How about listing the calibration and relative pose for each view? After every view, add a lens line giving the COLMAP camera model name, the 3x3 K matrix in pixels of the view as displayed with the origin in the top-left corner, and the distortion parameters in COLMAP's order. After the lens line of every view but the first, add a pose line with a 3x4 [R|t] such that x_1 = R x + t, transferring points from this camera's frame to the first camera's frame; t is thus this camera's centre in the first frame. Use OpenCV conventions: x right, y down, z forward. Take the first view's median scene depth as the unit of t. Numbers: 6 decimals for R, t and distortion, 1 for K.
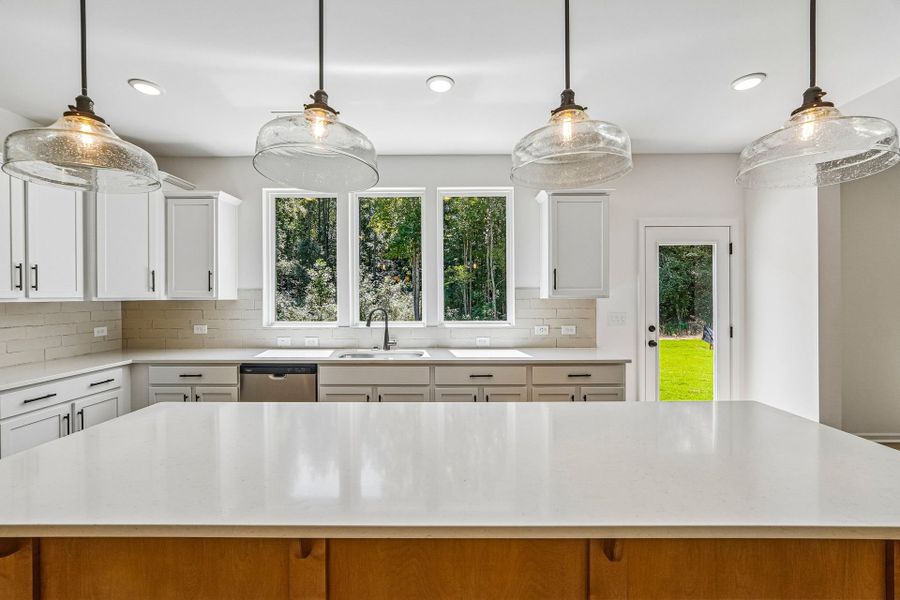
lens RADIAL K [[380.2, 0, 448.8], [0, 380.2, 297.6], [0, 0, 1]] dist [-0.012033, 0.004952]
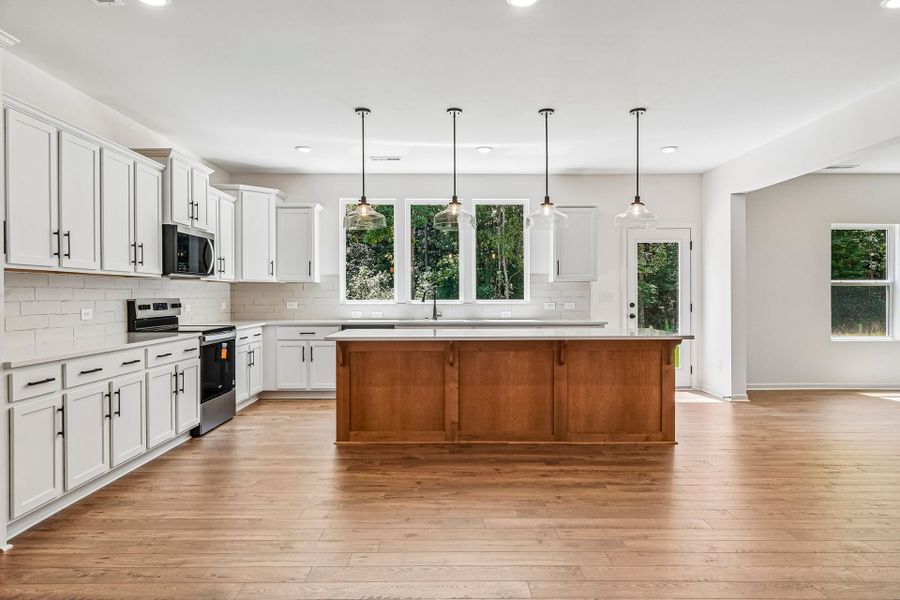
lens RADIAL K [[559.9, 0, 447.8], [0, 559.9, 295.2], [0, 0, 1]] dist [0.004753, 0.002900]
pose [[0.999846, 0.001839, 0.017427, -0.150240], [-0.001760, 0.999988, -0.004526, 0.057363], [-0.017435, 0.004494, 0.999838, -0.969677]]
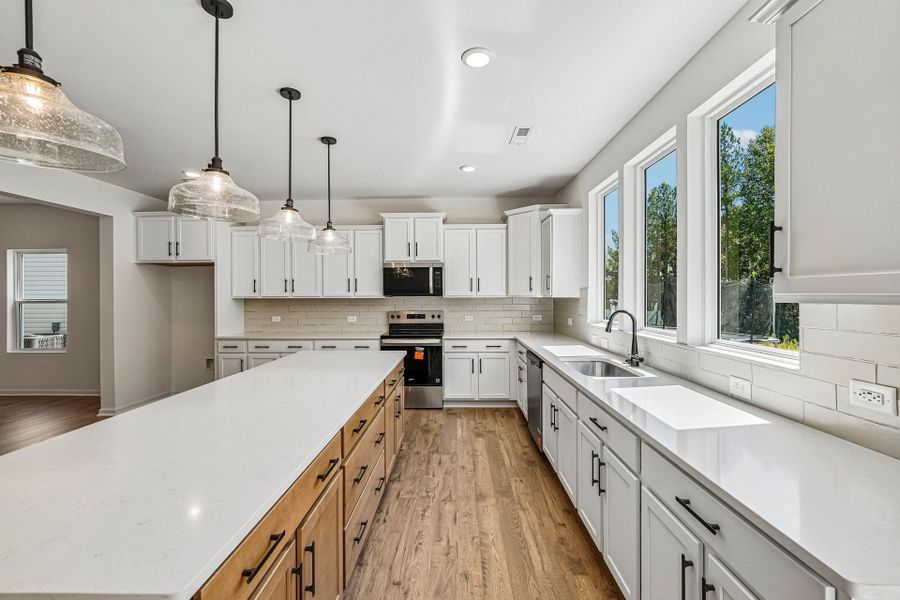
lens RADIAL K [[380.2, 0, 448.9], [0, 380.2, 296.5], [0, 0, 1]] dist [-0.012033, 0.004952]
pose [[-0.009167, 0.003470, -0.999952, 0.586123], [-0.001669, 0.999993, 0.003485, -0.001160], [0.999957, 0.001701, -0.009162, 0.630153]]
